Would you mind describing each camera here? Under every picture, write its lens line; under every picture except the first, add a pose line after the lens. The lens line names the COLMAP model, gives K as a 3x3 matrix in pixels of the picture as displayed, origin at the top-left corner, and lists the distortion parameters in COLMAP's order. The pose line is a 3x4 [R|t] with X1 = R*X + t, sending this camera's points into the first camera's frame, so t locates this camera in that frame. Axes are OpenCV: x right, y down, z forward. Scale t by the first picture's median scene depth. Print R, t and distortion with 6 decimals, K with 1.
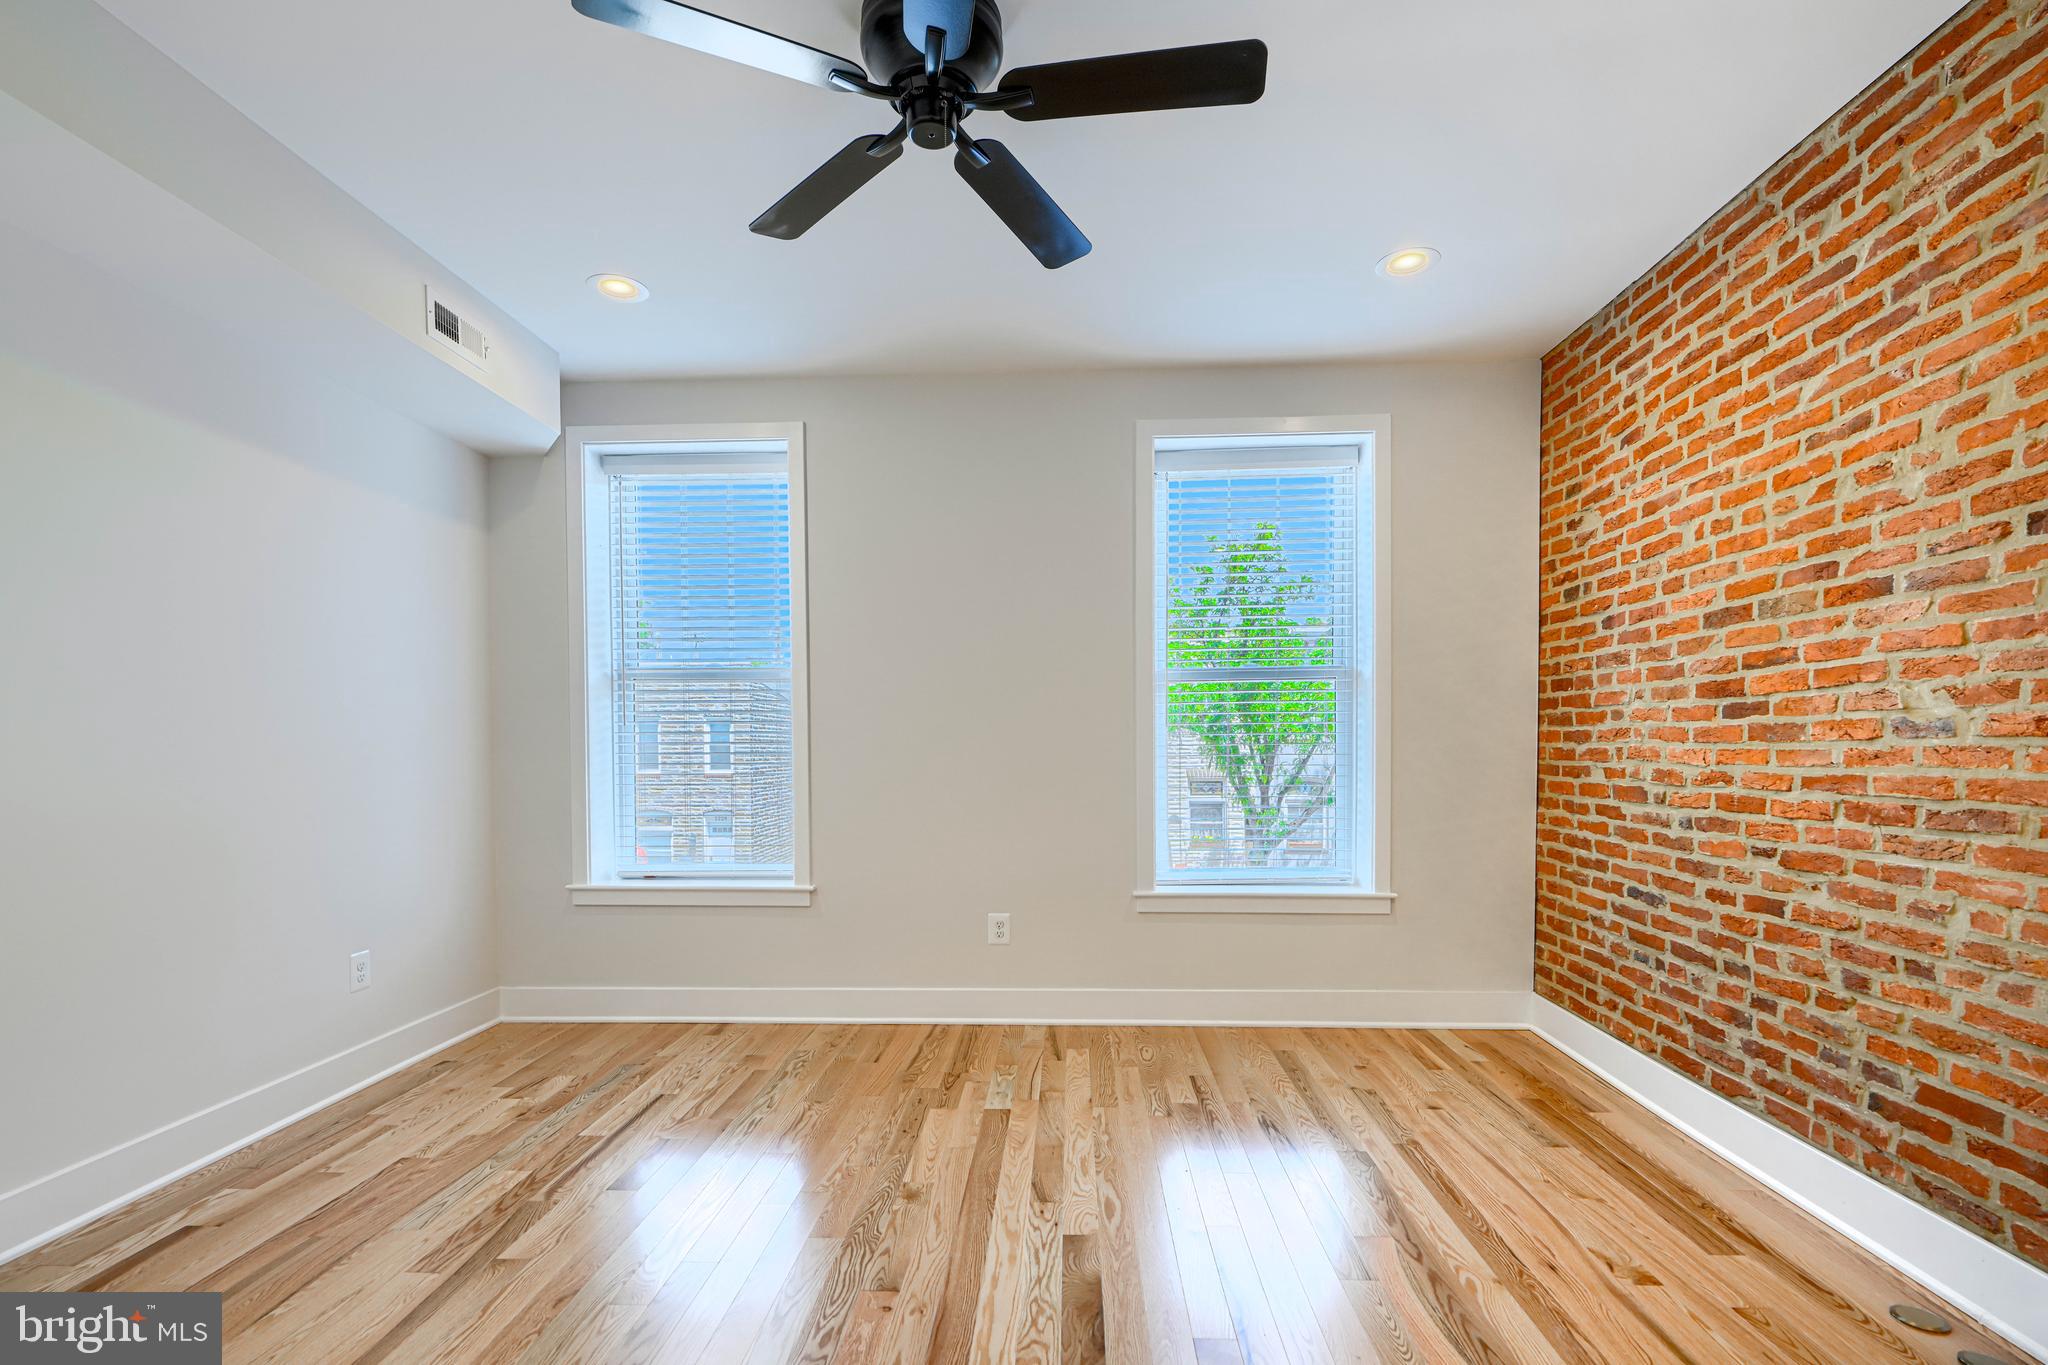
lens RADIAL K [[972.5, 0, 1045.3], [0, 972.5, 765.1], [0, 0, 1]] dist [0.003374, -0.000141]
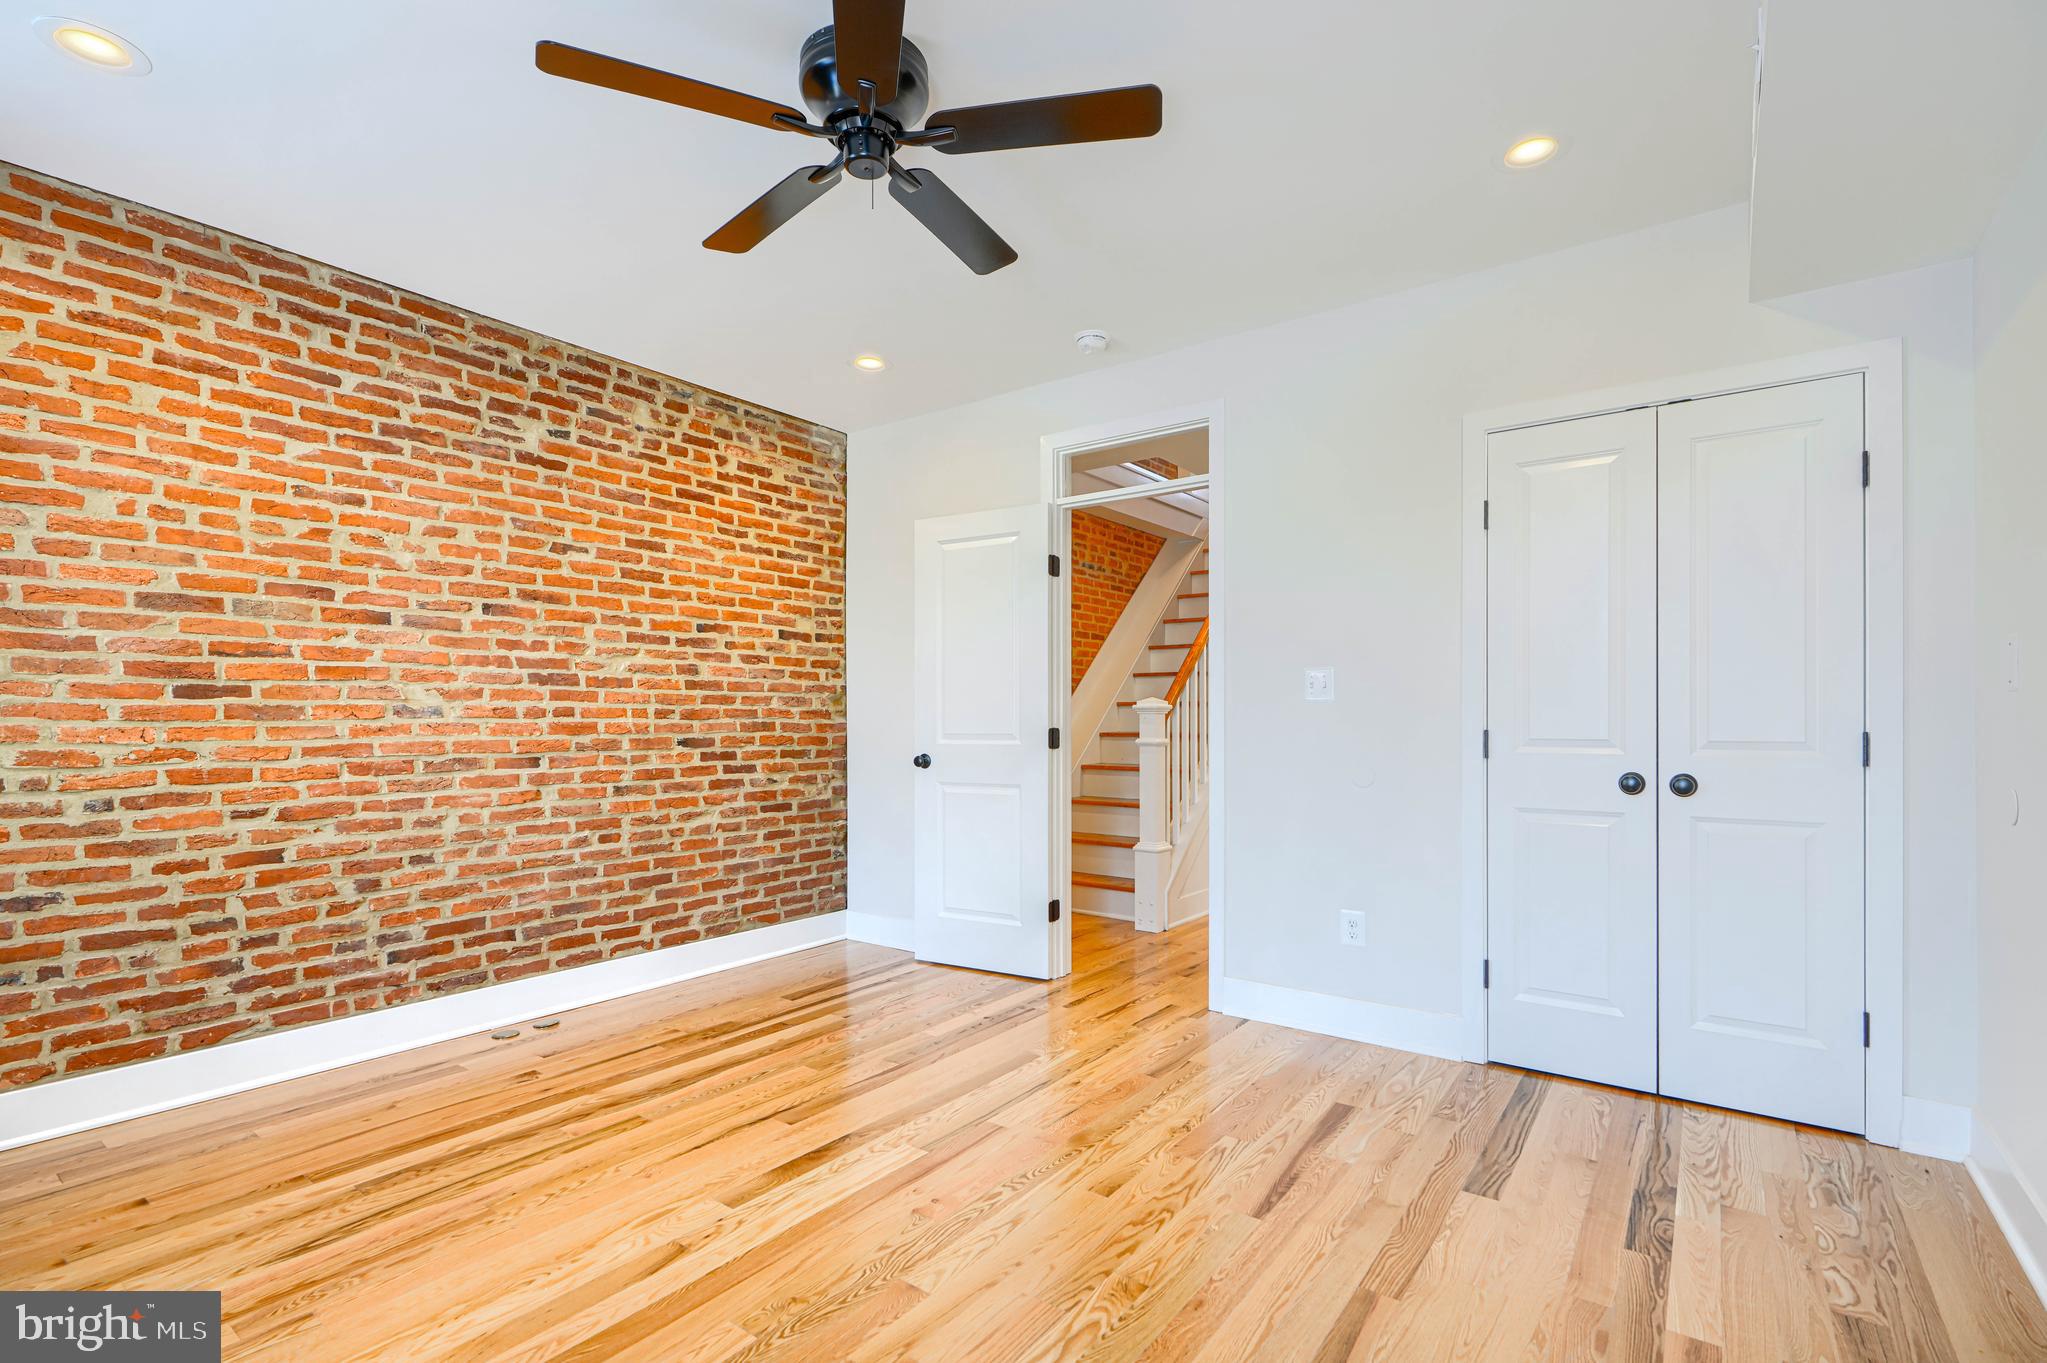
lens RADIAL K [[972.0, 0, 1018.7], [0, 972.0, 695.1], [0, 0, 1]] dist [0.003374, -0.000141]
pose [[-0.823798, 0.016810, 0.566635, -0.767250], [0.014459, 0.999858, -0.008641, -0.033656], [-0.566700, 0.001075, -0.823924, 1.585008]]
